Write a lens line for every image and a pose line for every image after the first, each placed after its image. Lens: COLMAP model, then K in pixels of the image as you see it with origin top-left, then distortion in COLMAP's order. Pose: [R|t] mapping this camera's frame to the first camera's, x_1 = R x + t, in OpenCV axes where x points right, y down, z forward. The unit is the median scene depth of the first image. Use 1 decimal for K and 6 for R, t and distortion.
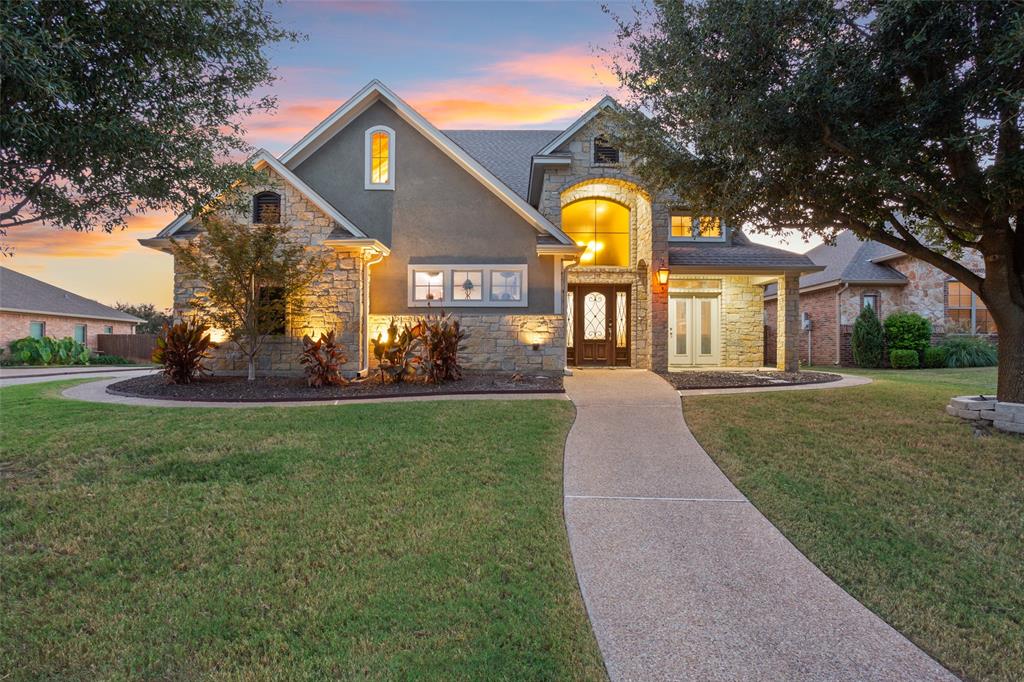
lens RADIAL K [[504.6, 0, 516.1], [0, 504.6, 346.9], [0, 0, 1]] dist [-0.002757, -0.000109]
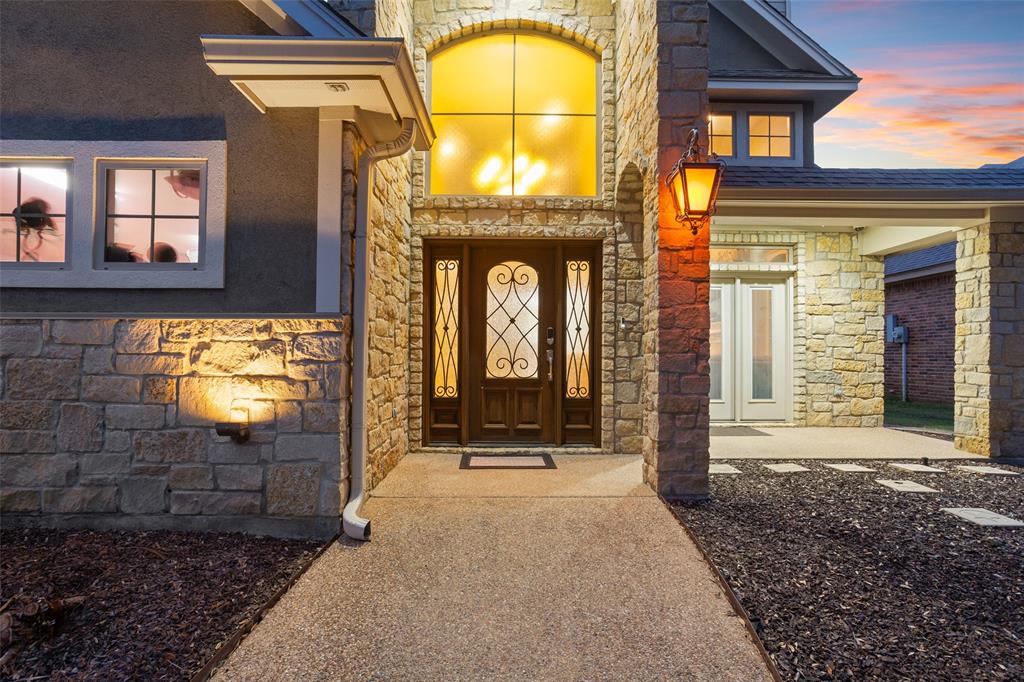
lens RADIAL K [[482.0, 0, 509.1], [0, 482.0, 346.8], [0, 0, 1]] dist [-0.013135, 0.000092]
pose [[0.999970, 0.001962, -0.007453, 0.157829], [-0.001990, 0.999991, -0.003801, -0.038572], [0.007445, 0.003816, 0.999965, 0.620014]]
